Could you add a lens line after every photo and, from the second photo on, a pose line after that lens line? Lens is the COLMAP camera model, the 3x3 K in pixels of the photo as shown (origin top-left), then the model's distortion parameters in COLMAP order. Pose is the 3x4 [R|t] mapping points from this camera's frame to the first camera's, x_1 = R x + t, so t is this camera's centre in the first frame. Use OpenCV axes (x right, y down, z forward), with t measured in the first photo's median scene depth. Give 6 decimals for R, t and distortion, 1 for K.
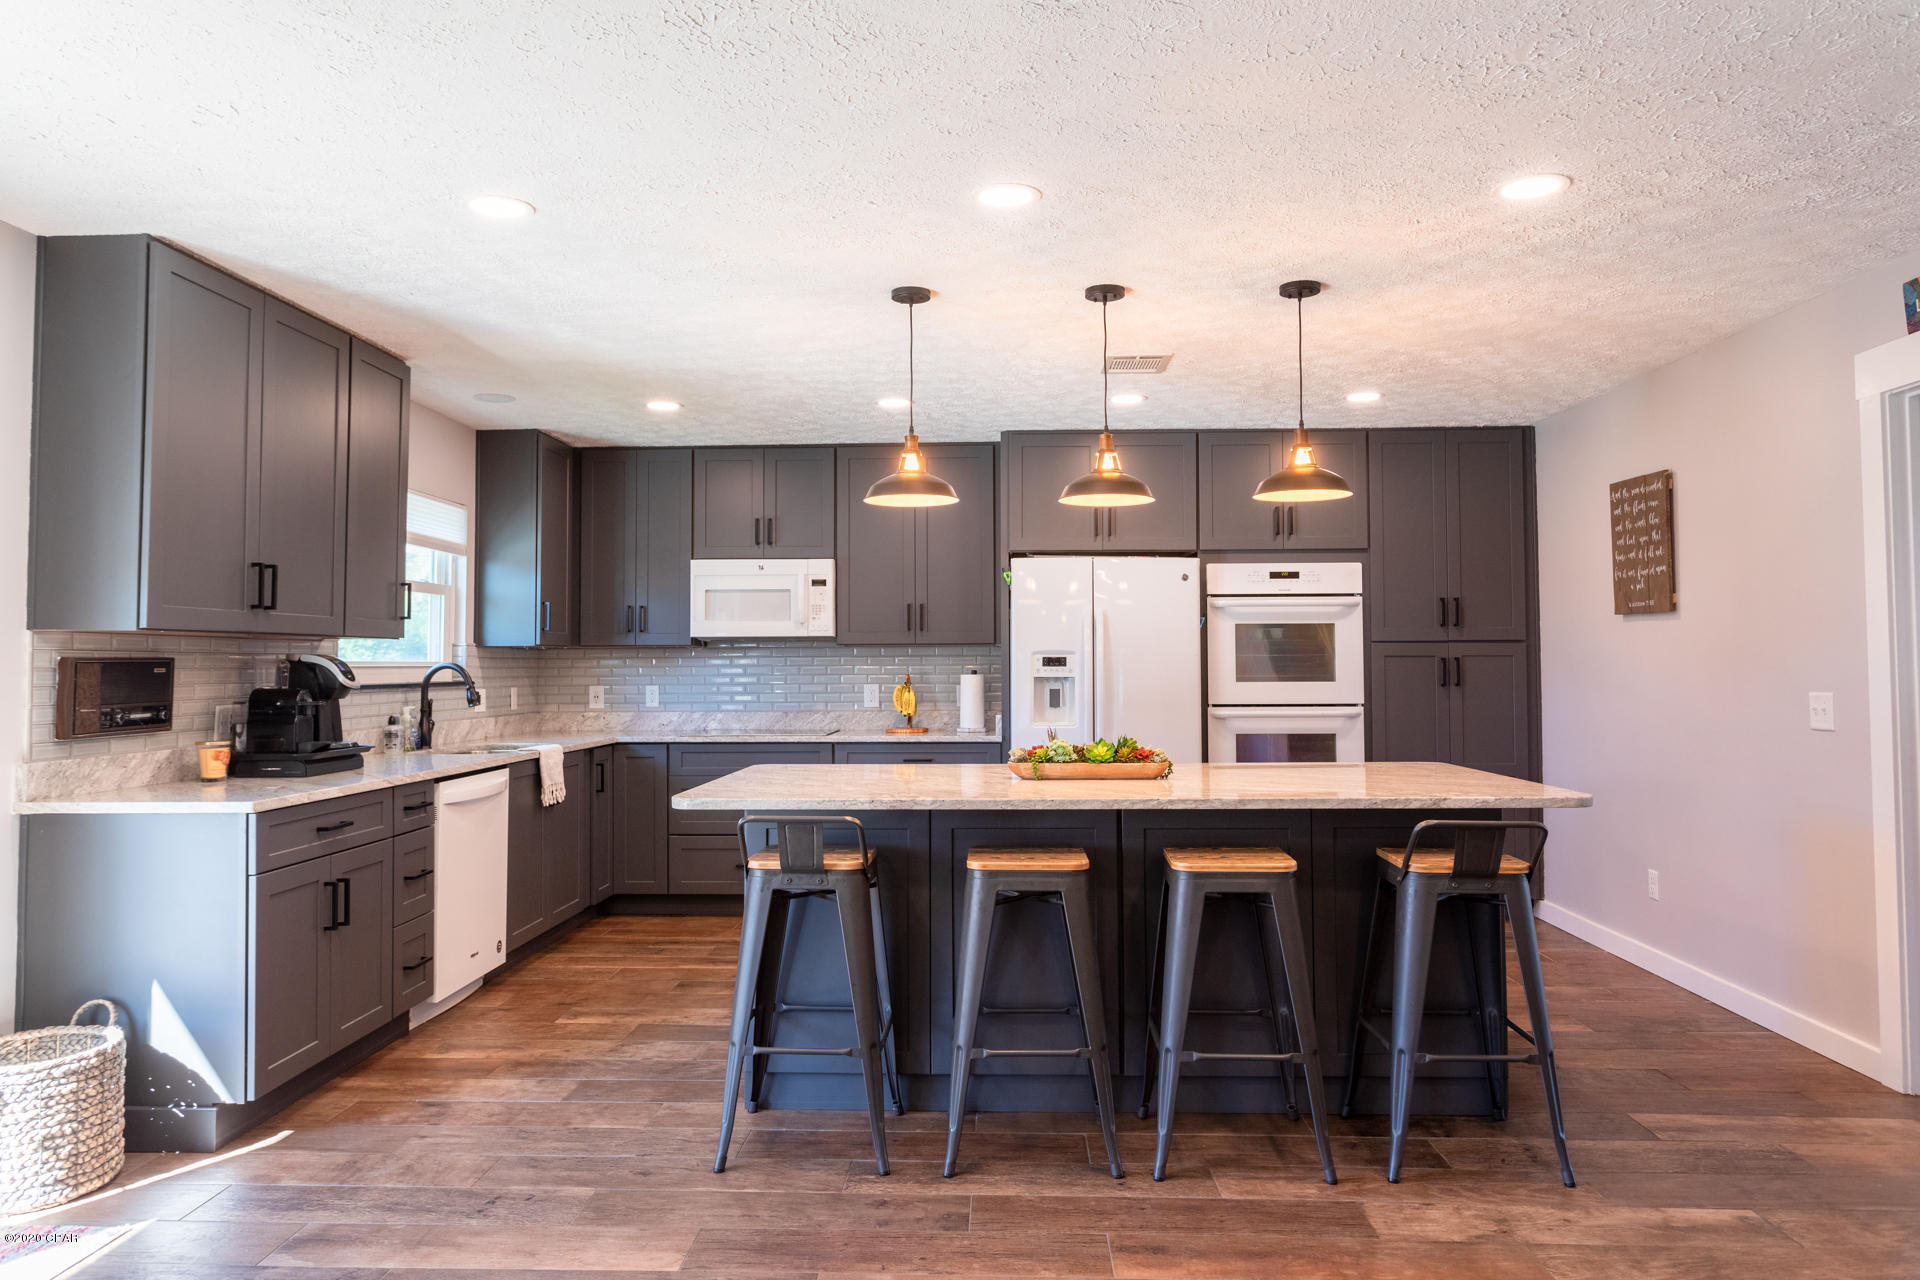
lens RADIAL K [[1296.0, 0, 960.0], [0, 1296.0, 640.0], [0, 0, 1]] dist [0.003289, 0.003043]
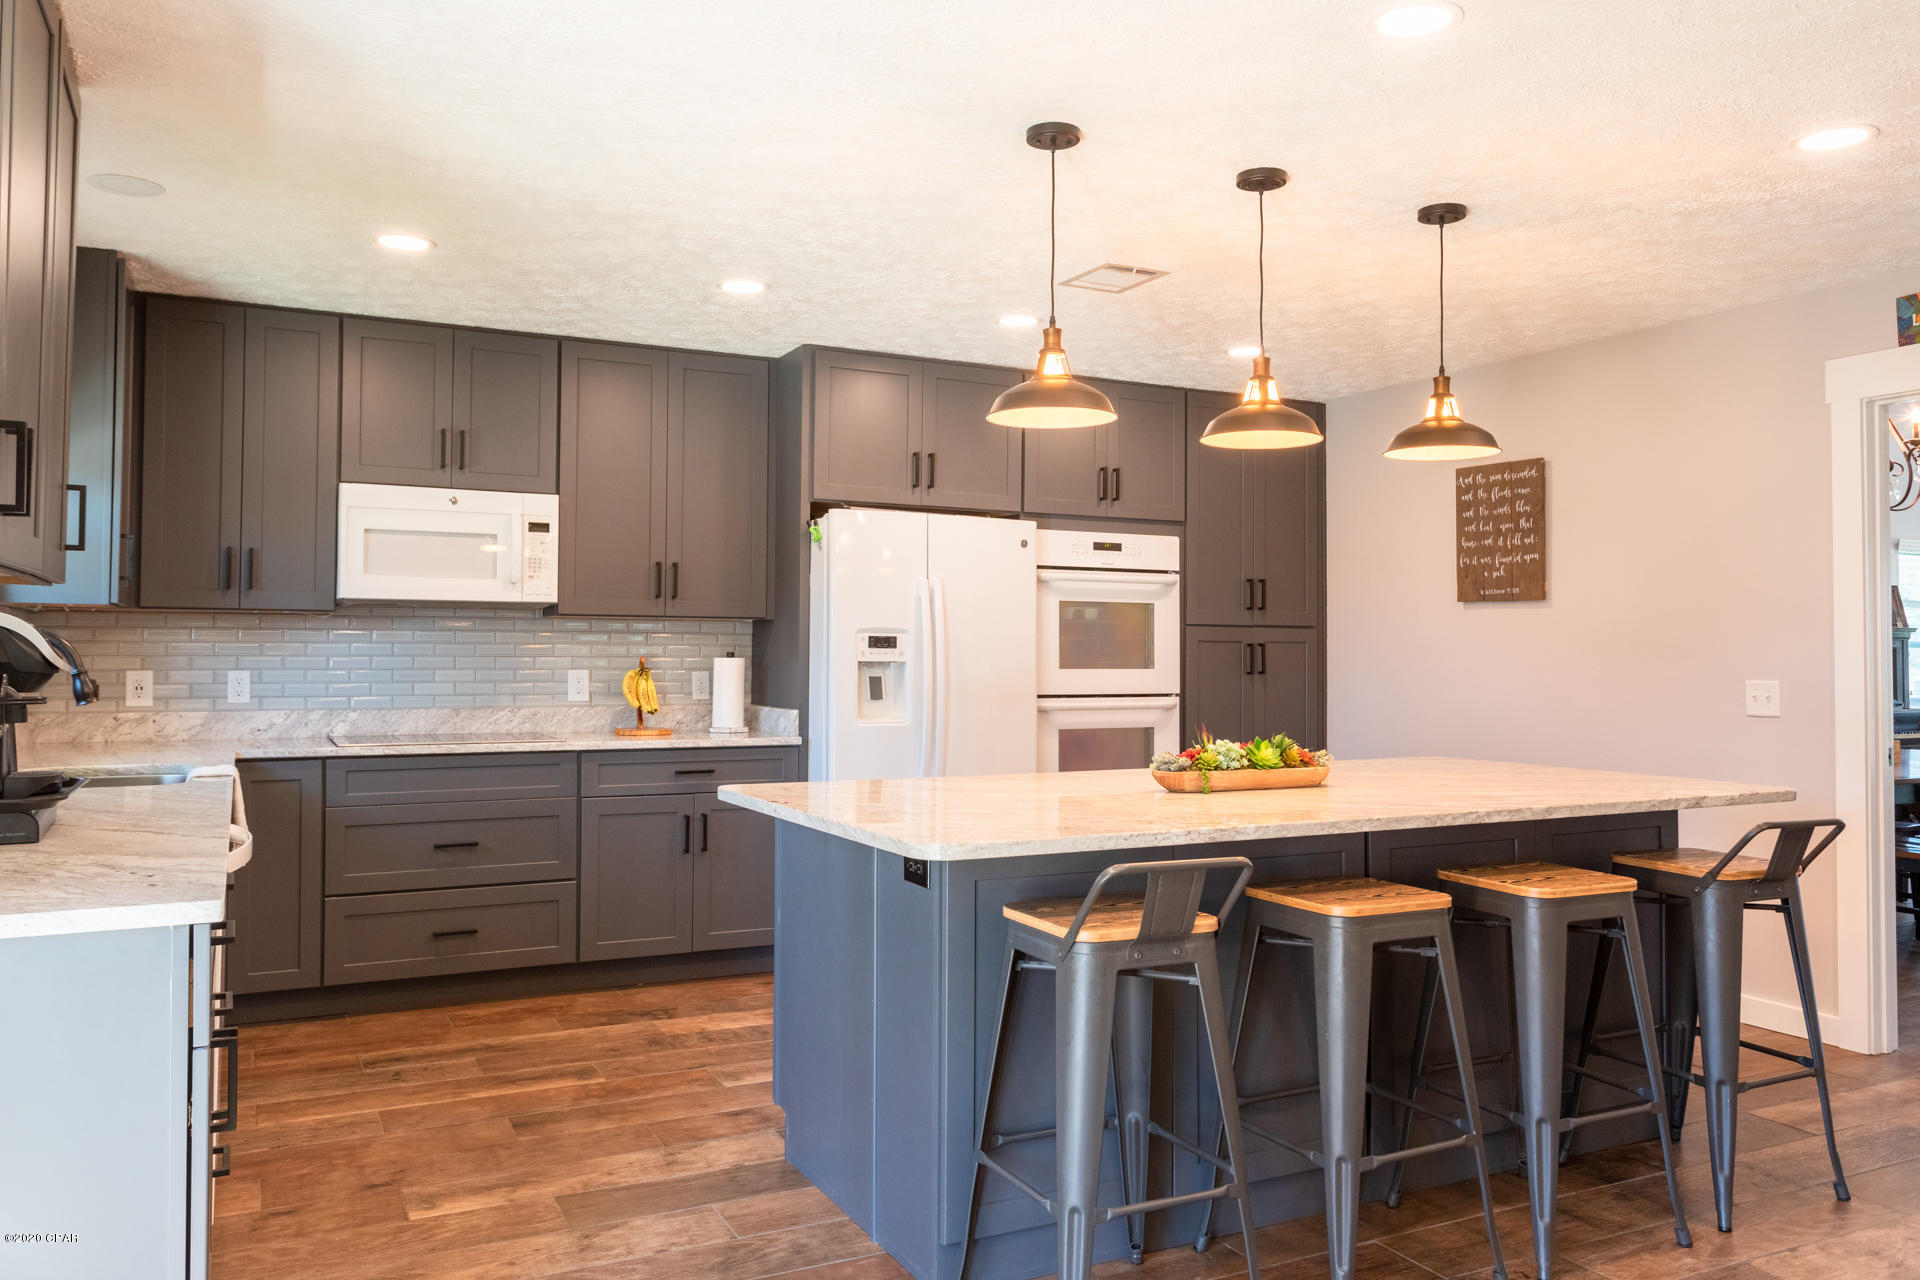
lens RADIAL K [[1431.0, 0, 960.0], [0, 1431.0, 640.0], [0, 0, 1]] dist [0.008936, 0.001912]
pose [[0.867186, 0.014105, 0.497785, -0.316681], [-0.019657, 0.999789, 0.005915, 0.009146], [-0.497597, -0.014914, 0.867280, 0.212560]]
